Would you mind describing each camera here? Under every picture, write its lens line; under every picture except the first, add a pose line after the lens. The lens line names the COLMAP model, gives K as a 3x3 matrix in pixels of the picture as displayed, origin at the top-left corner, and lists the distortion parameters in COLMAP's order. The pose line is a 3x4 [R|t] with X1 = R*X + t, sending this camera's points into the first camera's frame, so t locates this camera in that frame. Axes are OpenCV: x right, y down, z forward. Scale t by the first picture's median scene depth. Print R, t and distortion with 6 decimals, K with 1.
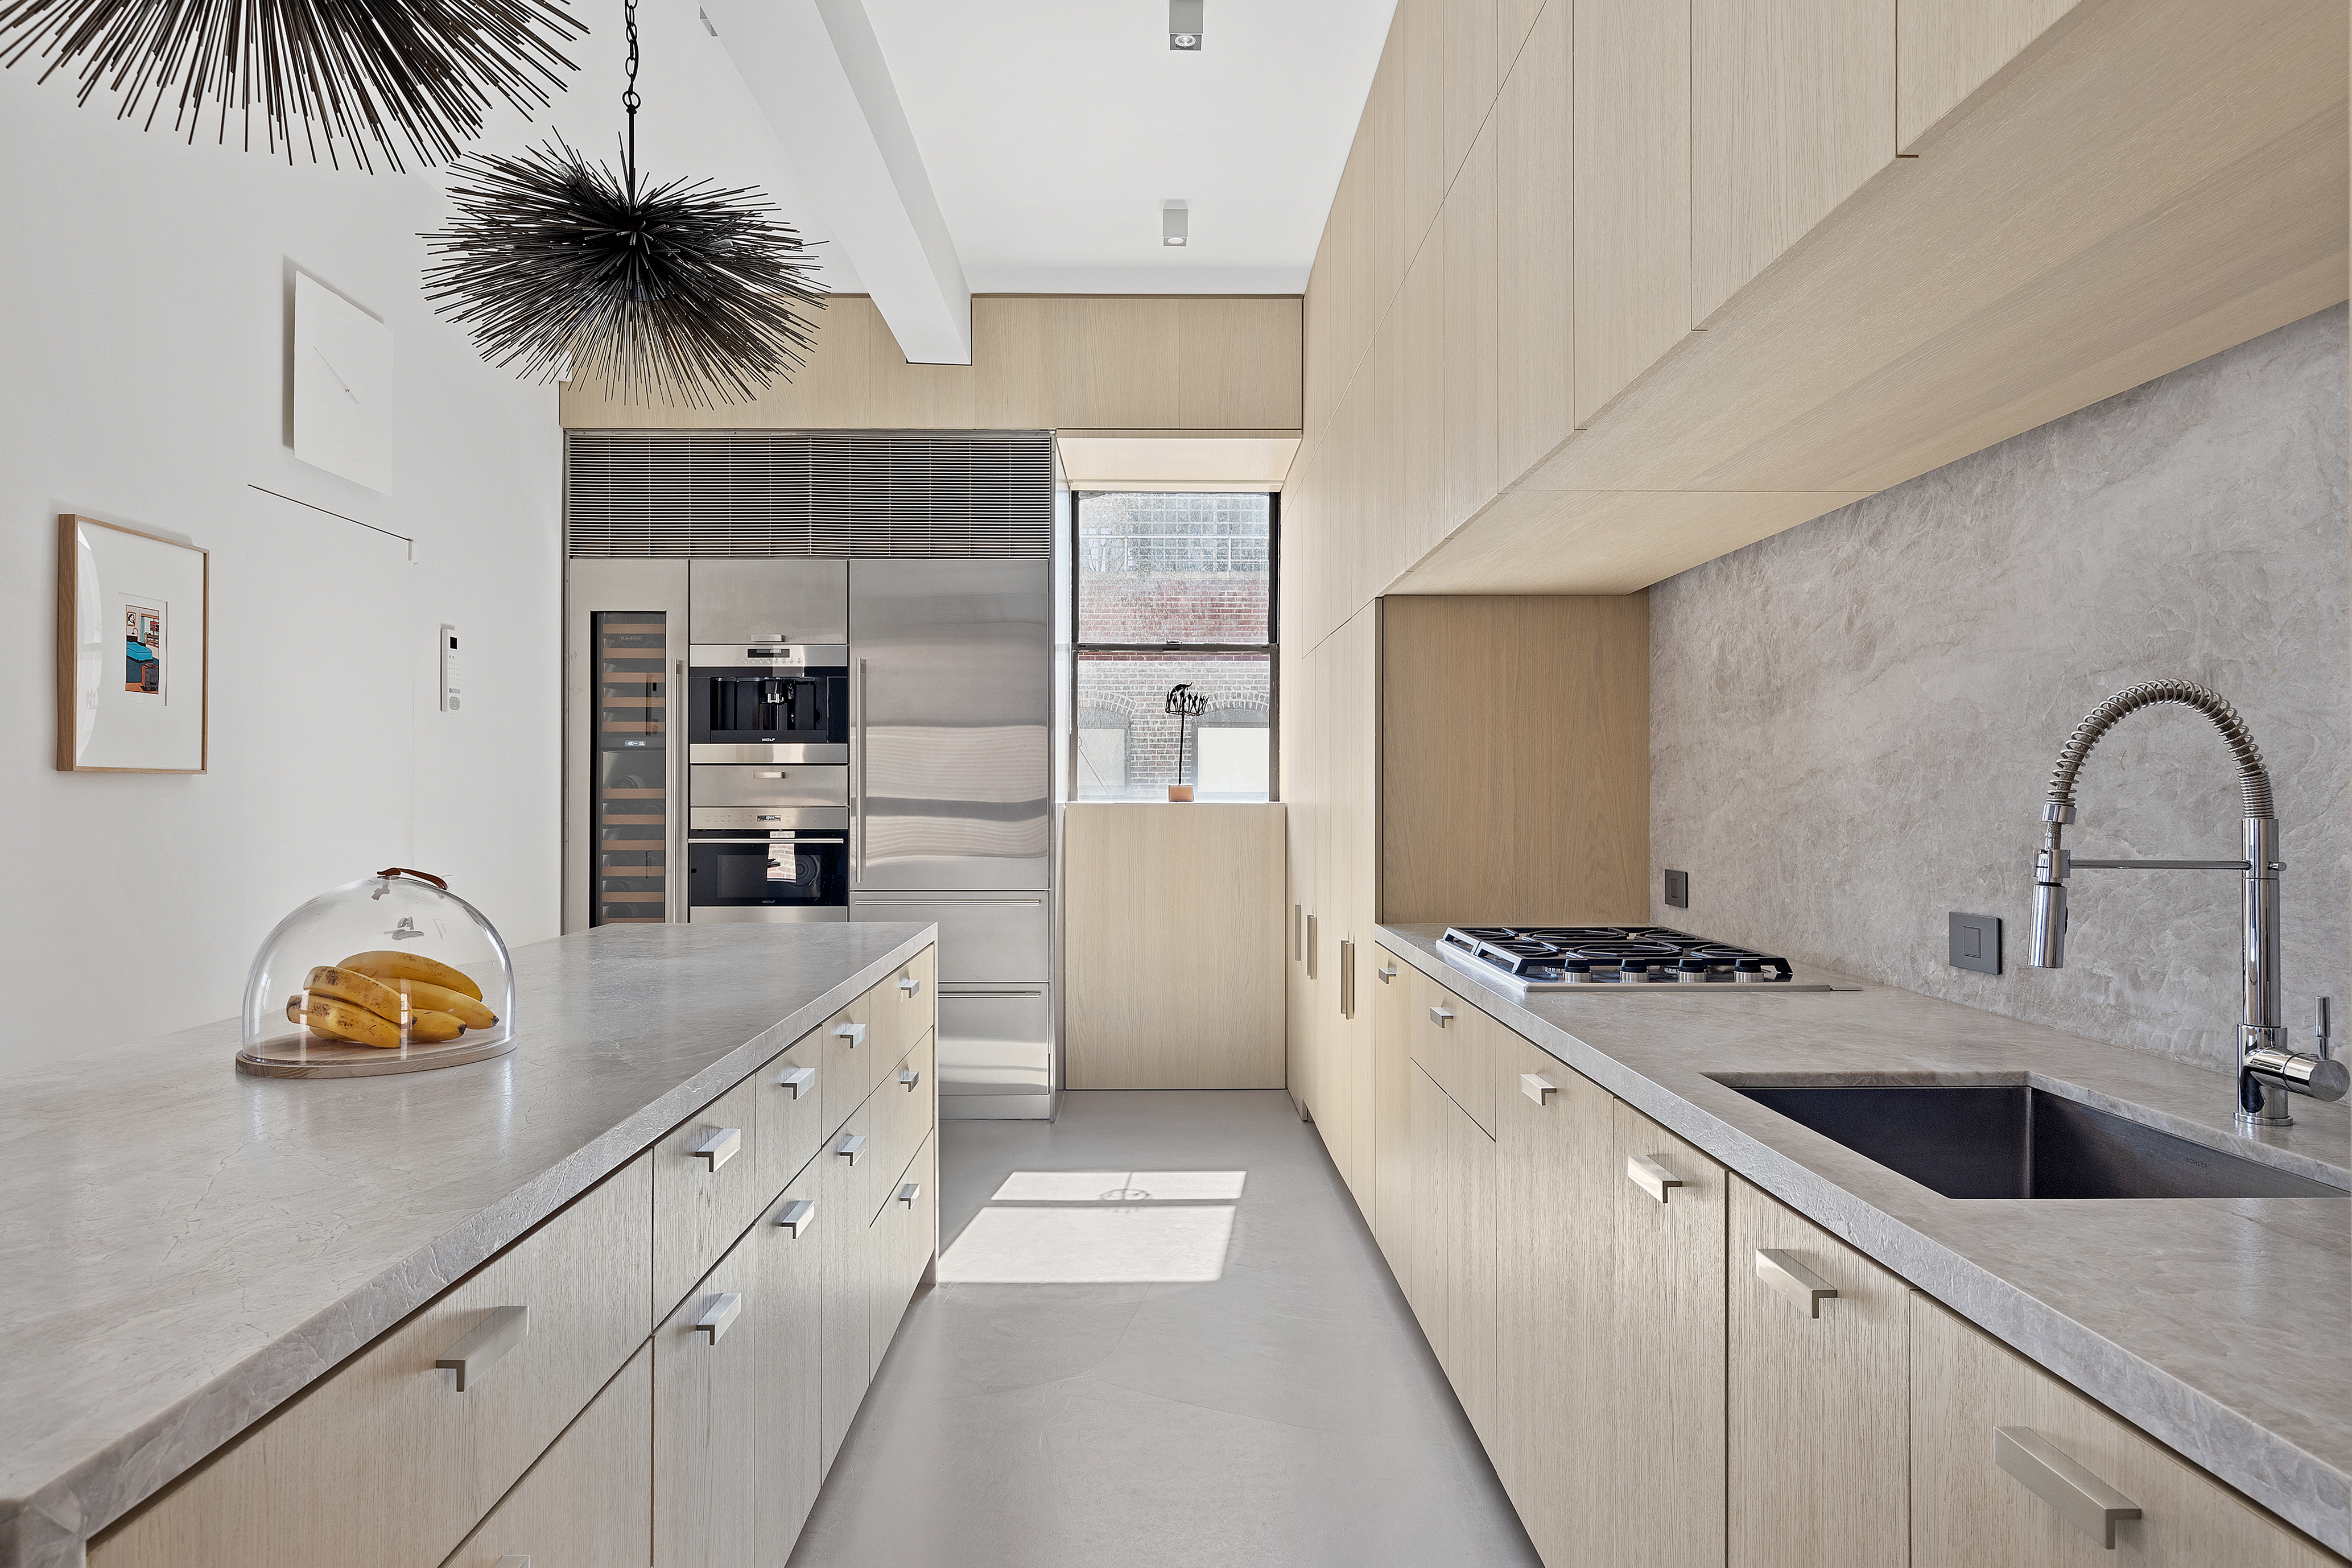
lens RADIAL K [[1474.2, 0, 1174.0], [0, 1474.2, 789.1], [0, 0, 1]] dist [-0.002344, -0.001057]
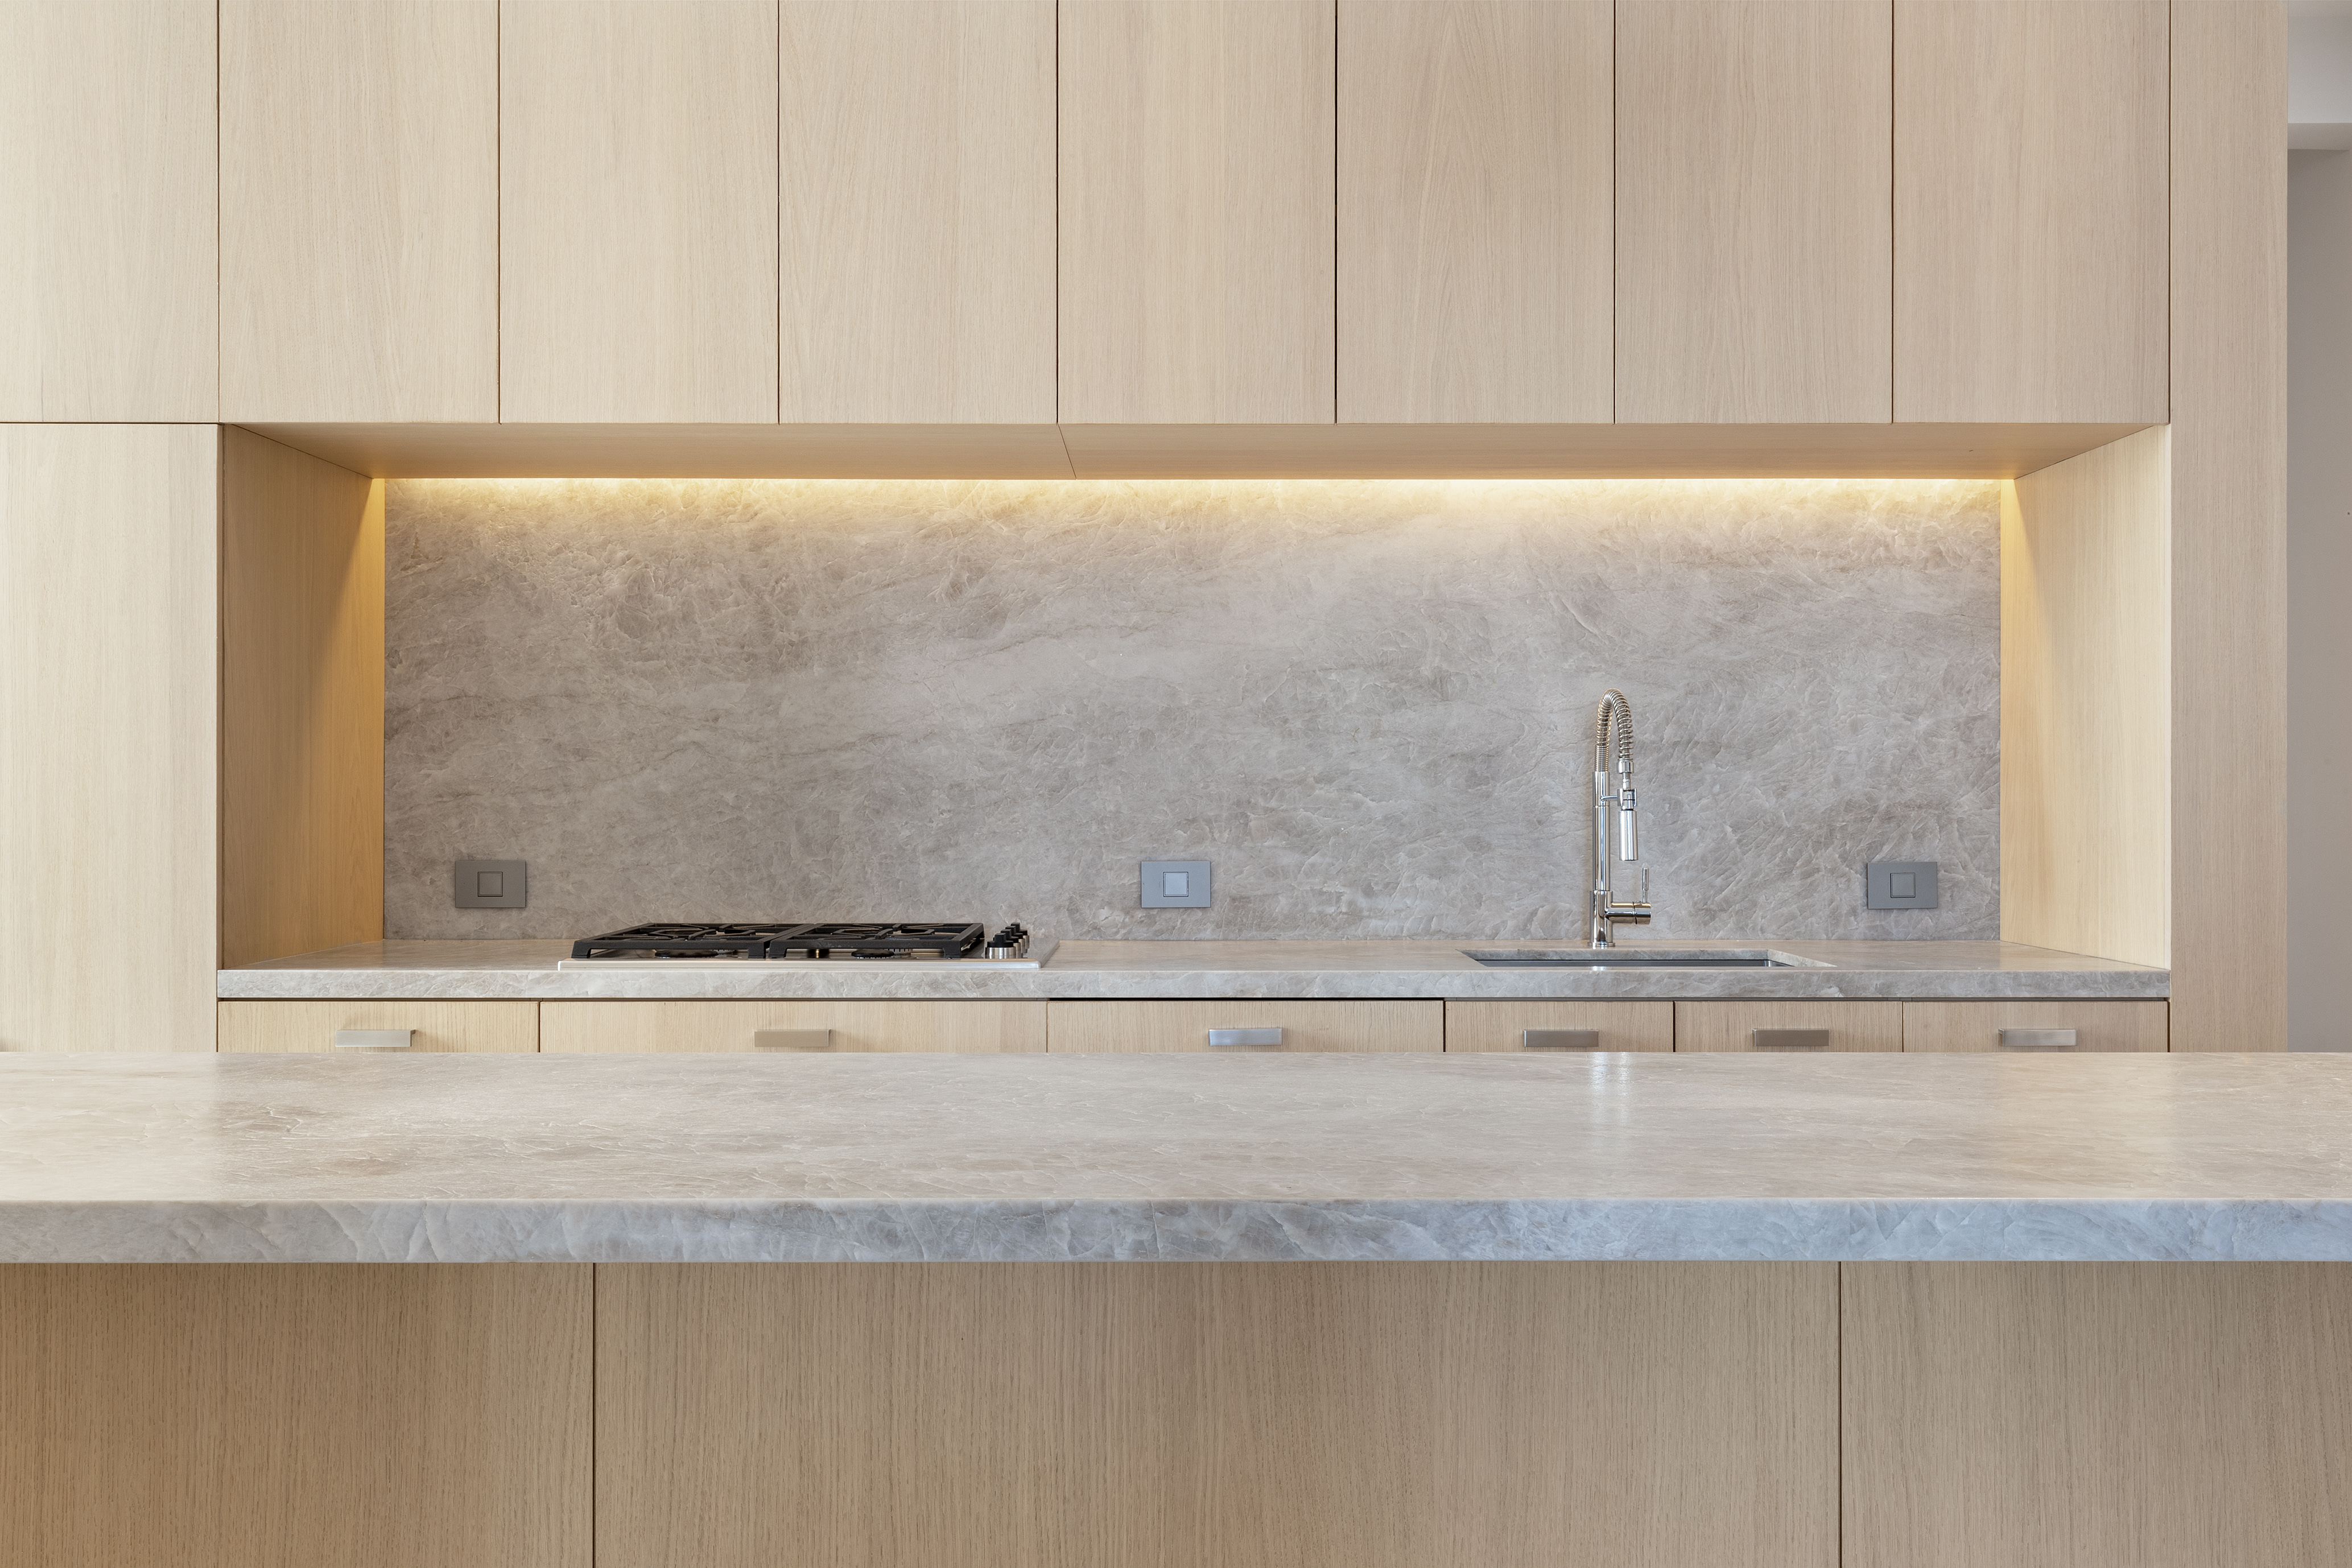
lens RADIAL K [[2357.9, 0, 1175.5], [0, 2357.9, 780.7], [0, 0, 1]] dist [0.013451, 0.000000]
pose [[-0.019555, 0.000141, 0.999809, -1.526137], [-0.001793, 0.999998, -0.000176, 0.023514], [-0.999807, -0.001796, -0.019555, 1.167371]]
